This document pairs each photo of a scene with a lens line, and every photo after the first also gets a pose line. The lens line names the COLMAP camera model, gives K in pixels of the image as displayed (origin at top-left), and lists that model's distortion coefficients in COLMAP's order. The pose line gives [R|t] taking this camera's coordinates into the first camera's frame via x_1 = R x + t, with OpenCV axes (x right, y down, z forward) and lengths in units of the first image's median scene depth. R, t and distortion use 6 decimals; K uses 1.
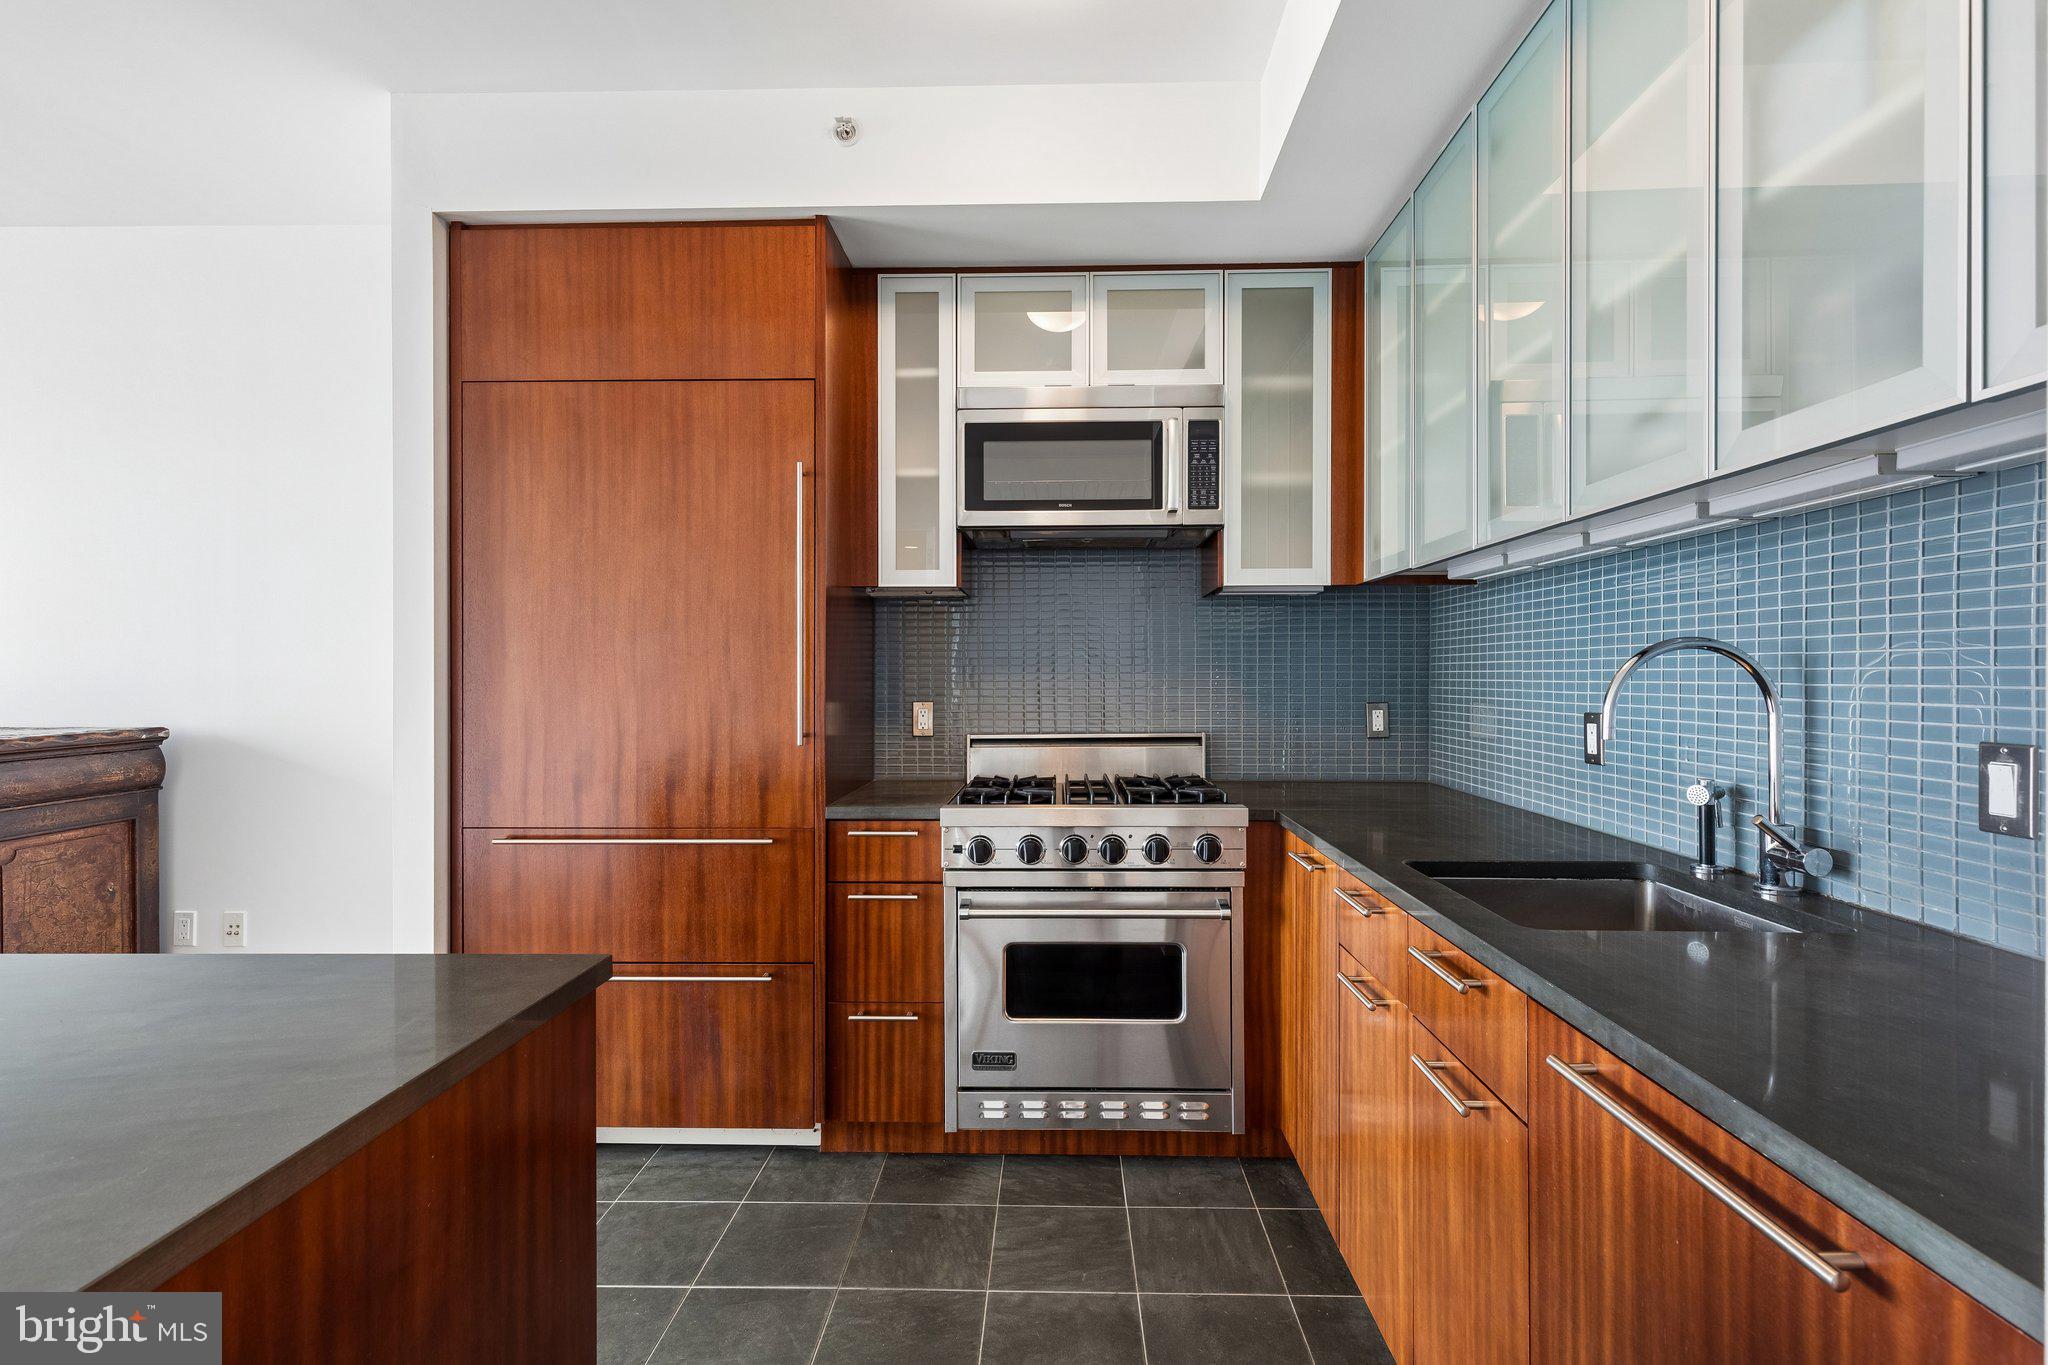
lens RADIAL K [[935.0, 0, 1029.8], [0, 935.0, 675.6], [0, 0, 1]] dist [0.010008, -0.001987]
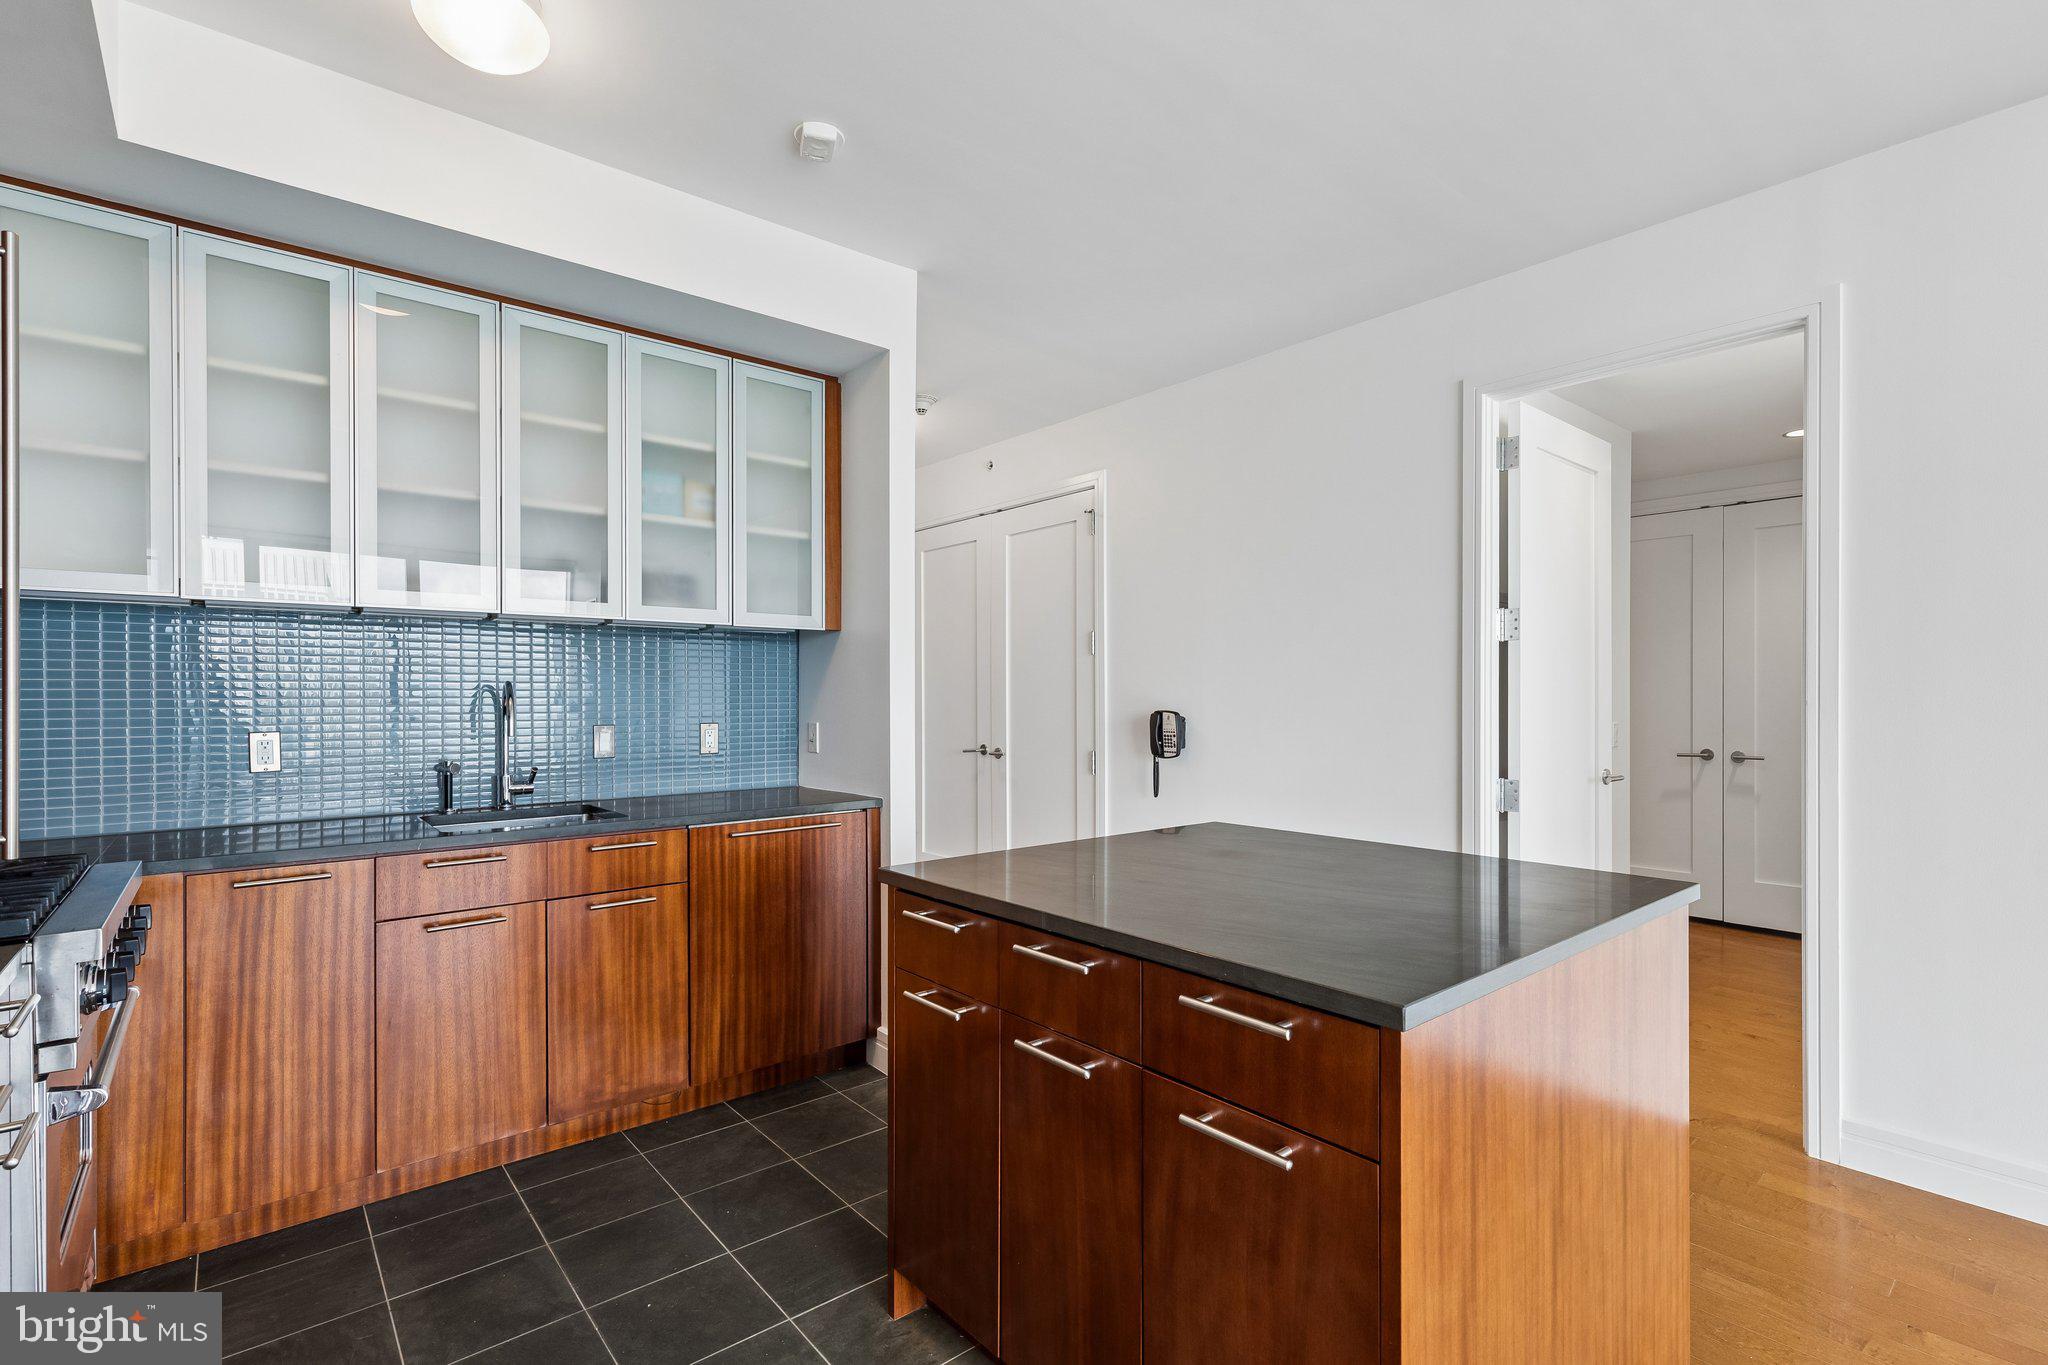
lens RADIAL K [[935.0, 0, 1038.9], [0, 935.0, 696.0], [0, 0, 1]] dist [0.010008, -0.001987]
pose [[-0.673247, 0.005307, 0.739398, -0.901917], [0.006116, 0.999980, -0.001608, -0.000290], [-0.739392, 0.003440, -0.673266, 0.925986]]
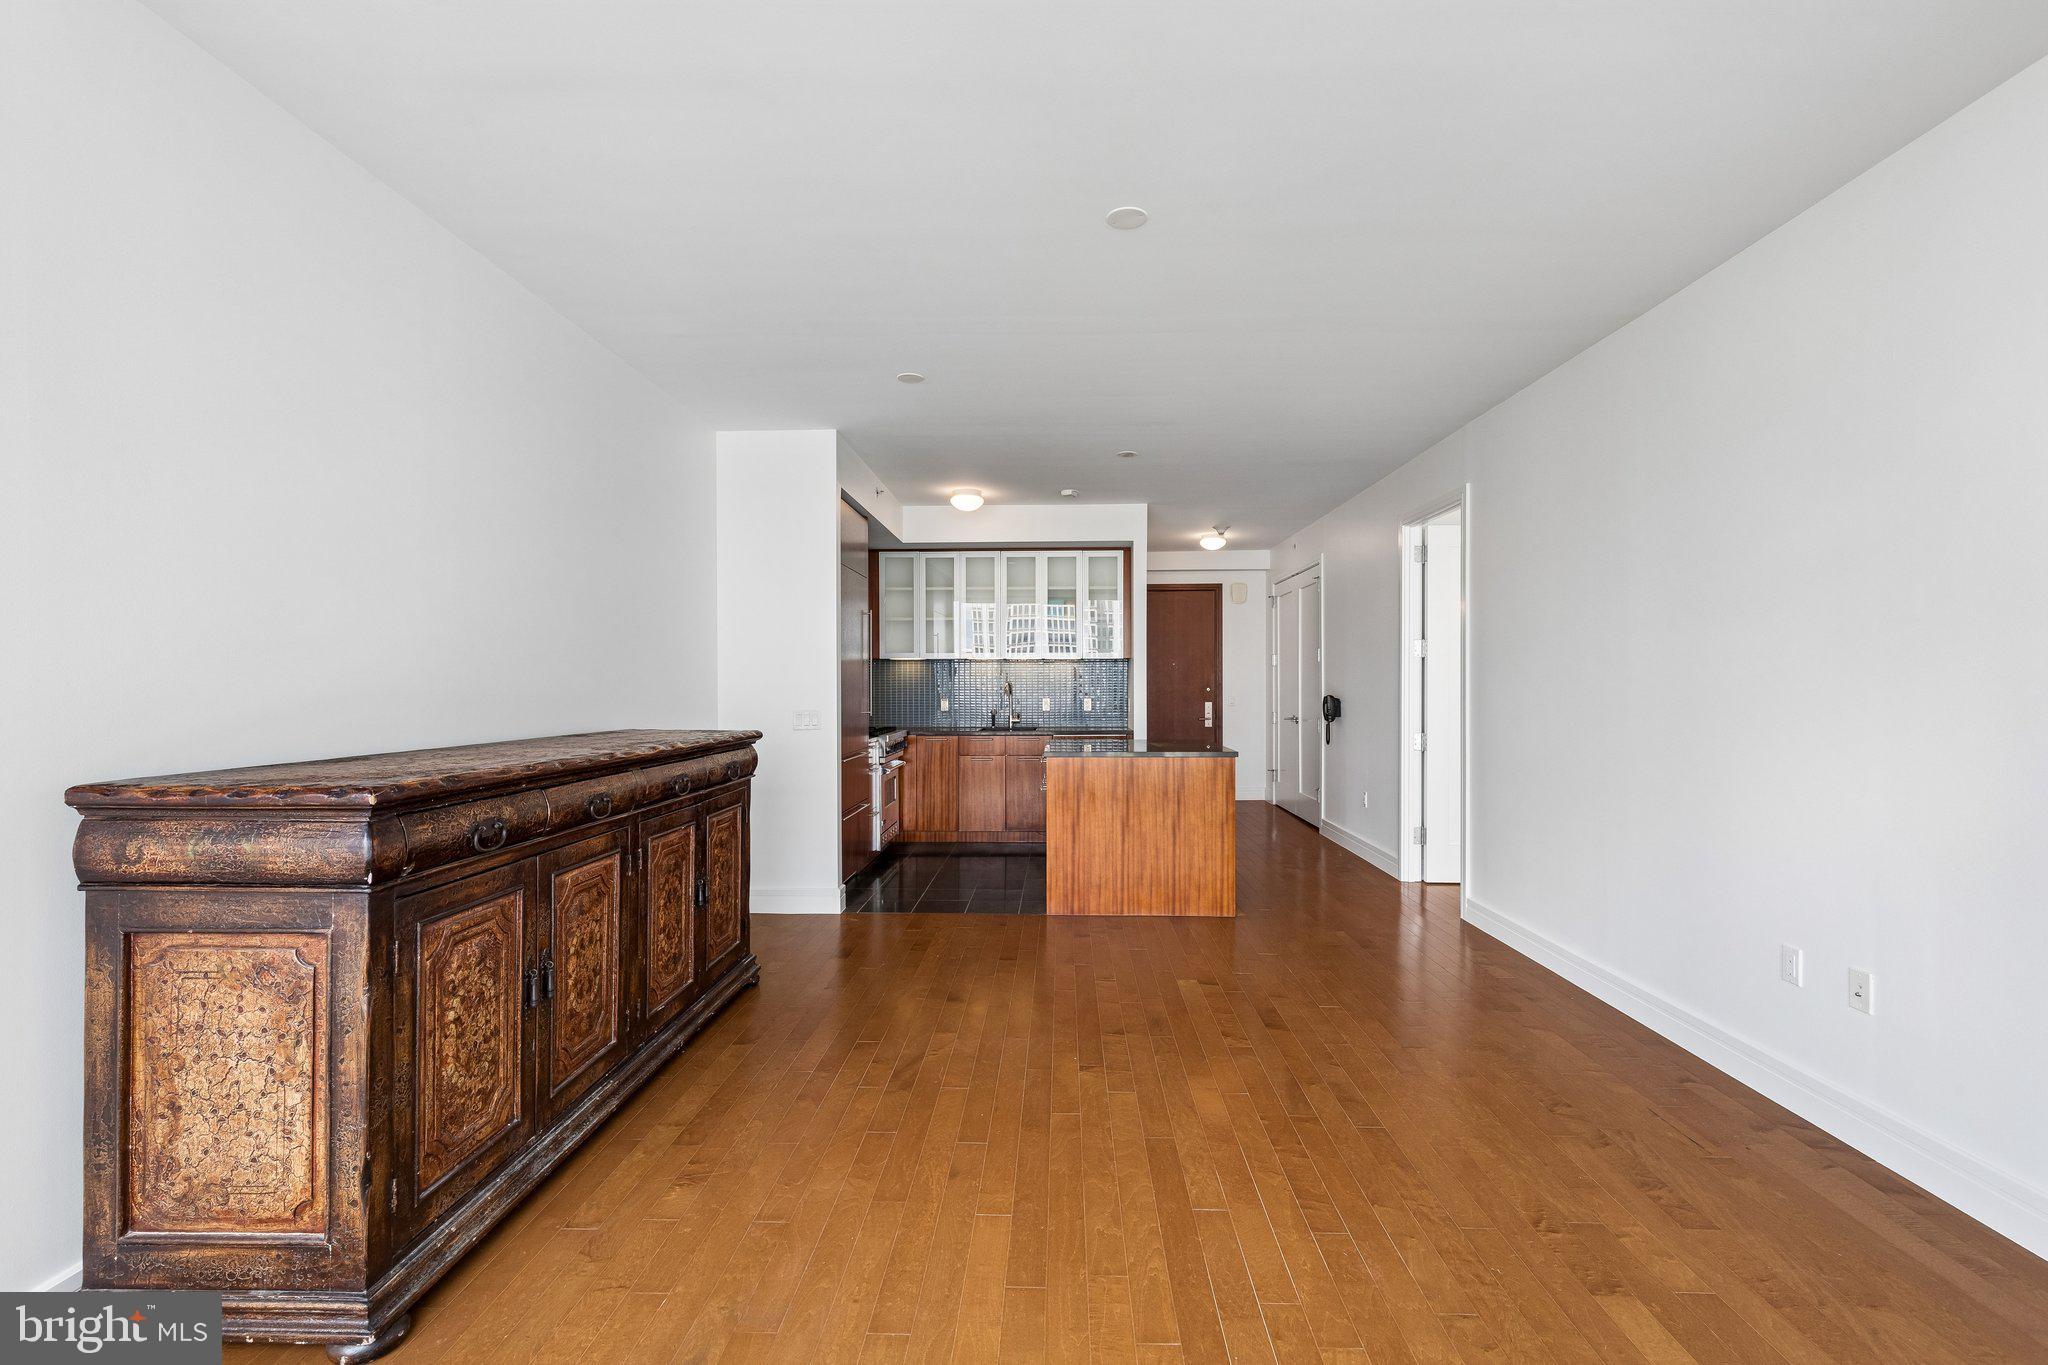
lens RADIAL K [[935.0, 0, 1028.5], [0, 935.0, 688.3], [0, 0, 1]] dist [0.010008, -0.001987]
pose [[0.004404, -0.002771, 0.999986, -2.892798], [0.003207, 0.999991, 0.002757, -0.008914], [-0.999985, 0.003195, 0.004413, 0.532494]]
